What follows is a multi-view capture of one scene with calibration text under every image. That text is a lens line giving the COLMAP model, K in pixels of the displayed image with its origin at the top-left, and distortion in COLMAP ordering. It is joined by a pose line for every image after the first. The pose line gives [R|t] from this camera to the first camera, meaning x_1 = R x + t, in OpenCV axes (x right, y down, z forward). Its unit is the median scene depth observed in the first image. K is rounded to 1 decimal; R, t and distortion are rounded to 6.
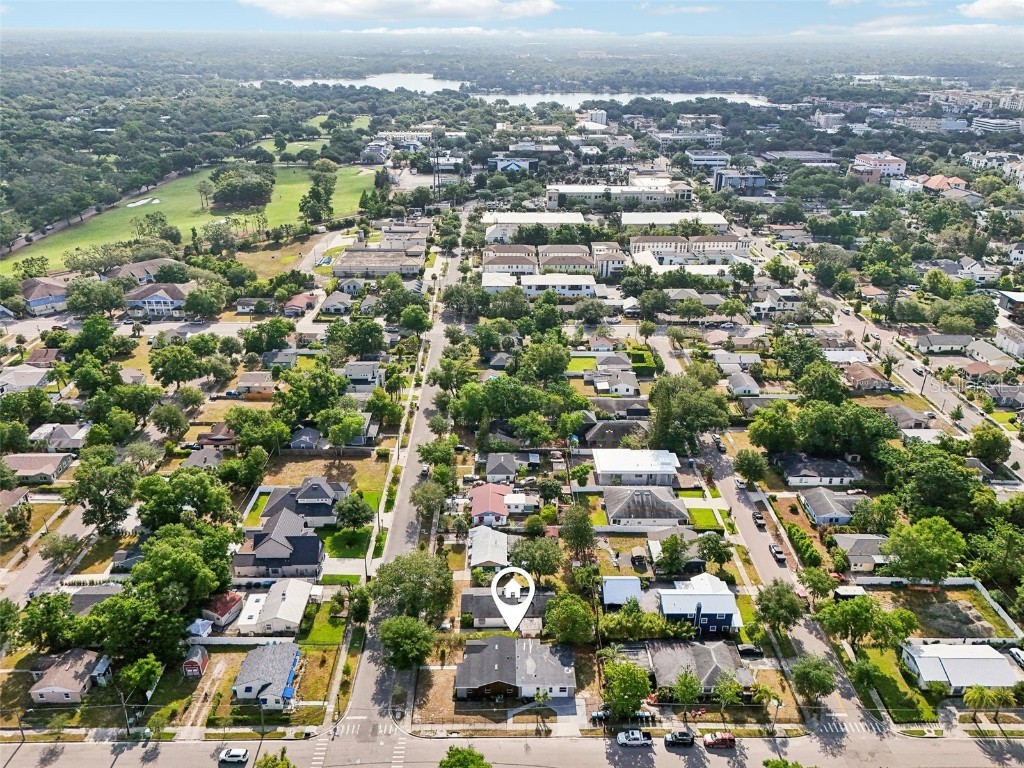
lens RADIAL K [[770.3, 0, 513.6], [0, 770.3, 377.7], [0, 0, 1]] dist [0.070073, -0.065711]
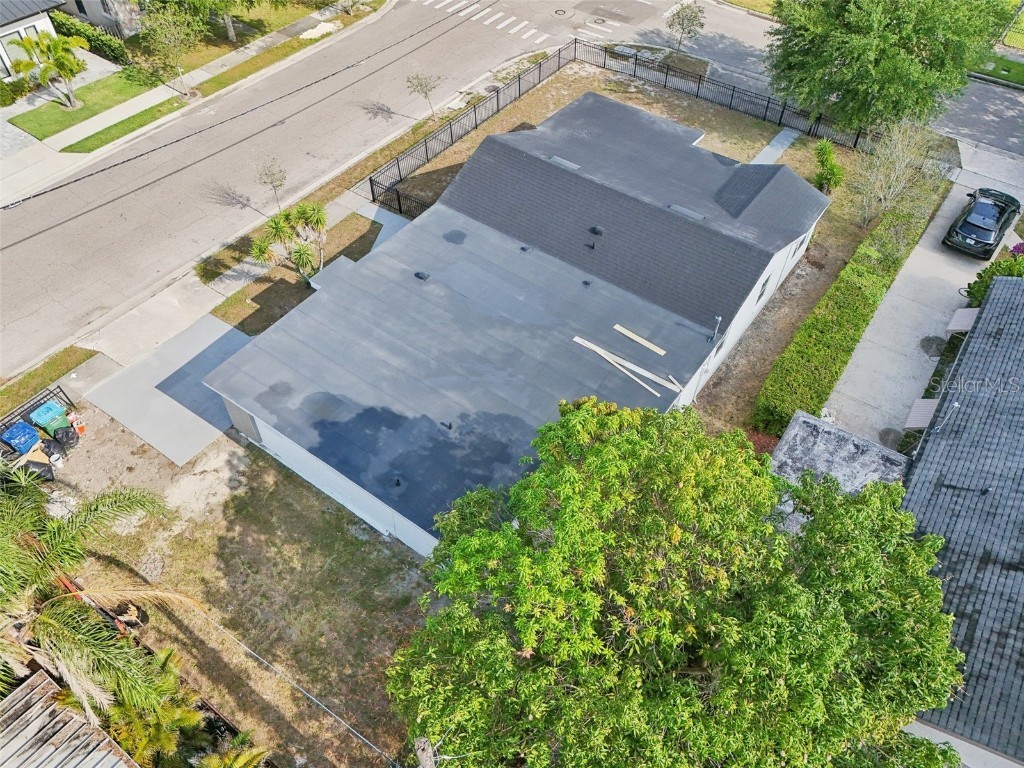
lens RADIAL K [[763.1, 0, 510.8], [0, 763.1, 380.2], [0, 0, 1]] dist [0.069620, -0.058329]
pose [[-0.593742, 0.587537, -0.549791, 0.130371], [-0.349848, 0.426811, 0.833929, 0.237796], [0.724622, 0.687482, -0.047867, 1.050379]]
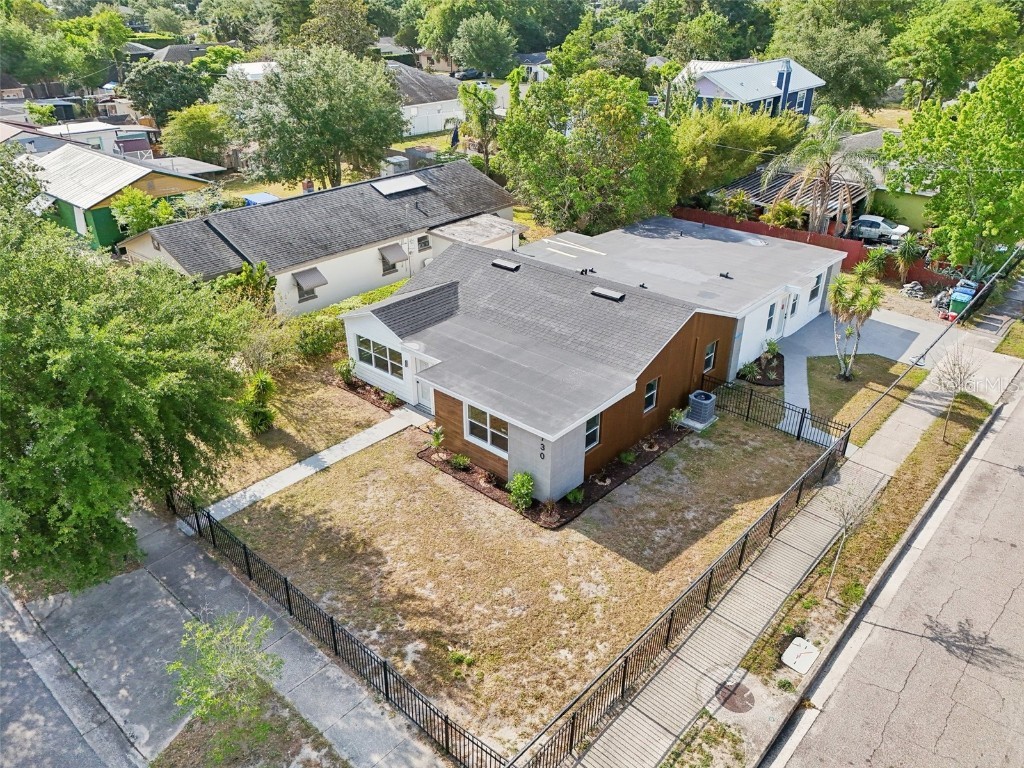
lens RADIAL K [[763.1, 0, 510.8], [0, 763.1, 380.2], [0, 0, 1]] dist [0.069620, -0.058329]
pose [[0.676313, -0.343431, 0.651656, -0.175048], [0.305010, 0.935824, 0.176641, 0.355450], [-0.670499, 0.079297, 0.737660, 0.886108]]
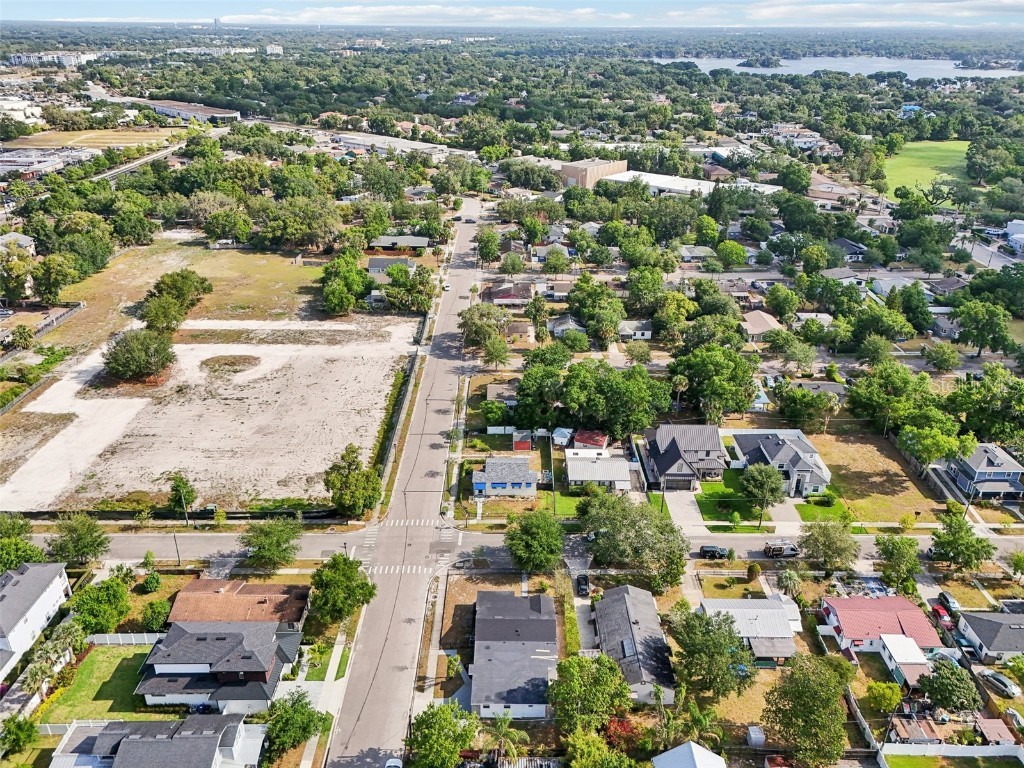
lens RADIAL K [[770.3, 0, 513.6], [0, 770.3, 377.7], [0, 0, 1]] dist [0.070073, -0.065711]
pose [[-0.011644, 0.408323, -0.912763, 0.608574], [-0.414766, 0.828621, 0.375974, -0.137191], [0.909854, 0.382961, 0.159710, 0.802914]]
